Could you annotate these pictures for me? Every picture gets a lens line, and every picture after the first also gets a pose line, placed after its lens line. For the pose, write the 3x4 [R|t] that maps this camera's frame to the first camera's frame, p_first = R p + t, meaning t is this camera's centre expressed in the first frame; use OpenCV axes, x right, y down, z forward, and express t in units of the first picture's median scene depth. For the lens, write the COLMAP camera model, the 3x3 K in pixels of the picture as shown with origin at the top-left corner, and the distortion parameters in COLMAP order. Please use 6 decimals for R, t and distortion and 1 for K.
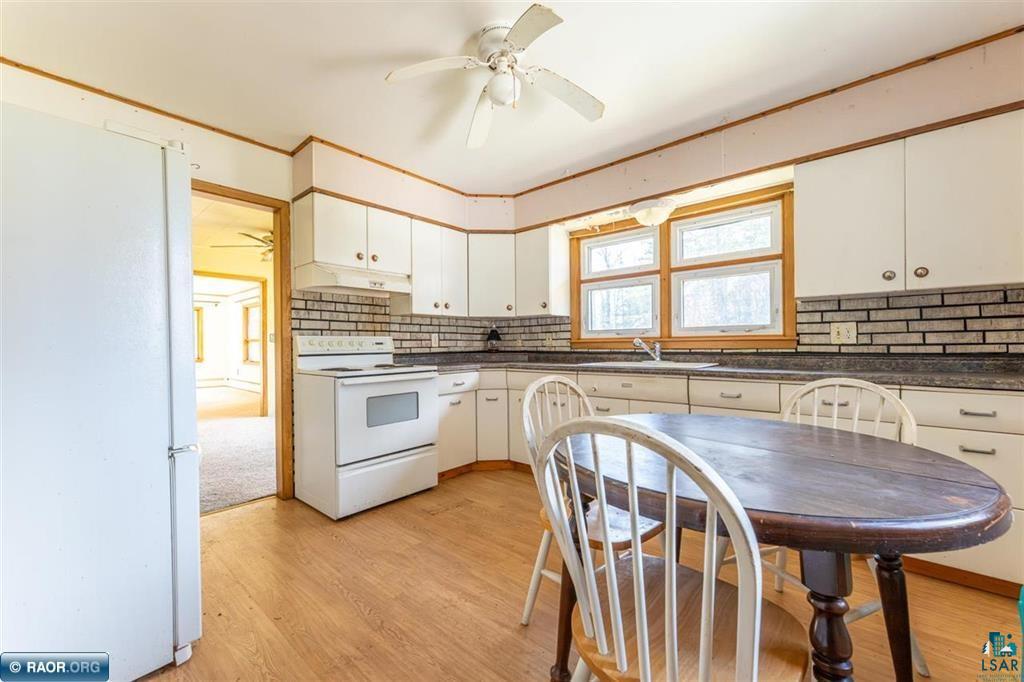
lens RADIAL K [[402.5, 0, 510.9], [0, 402.5, 344.3], [0, 0, 1]] dist [0.016133, 0.000185]
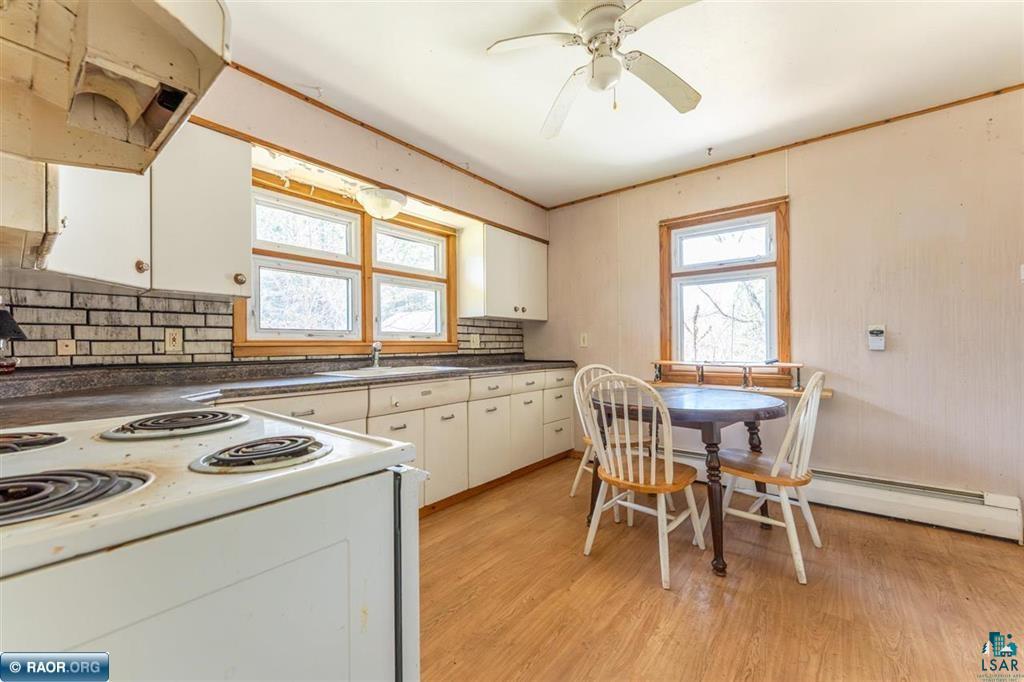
lens RADIAL K [[402.5, 0, 510.5], [0, 402.5, 342.9], [0, 0, 1]] dist [0.016133, 0.000185]
pose [[-0.020394, 0.018869, 0.999614, -0.560785], [0.010588, 0.999770, -0.018656, 0.006868], [-0.999736, 0.010204, -0.020589, 0.735898]]
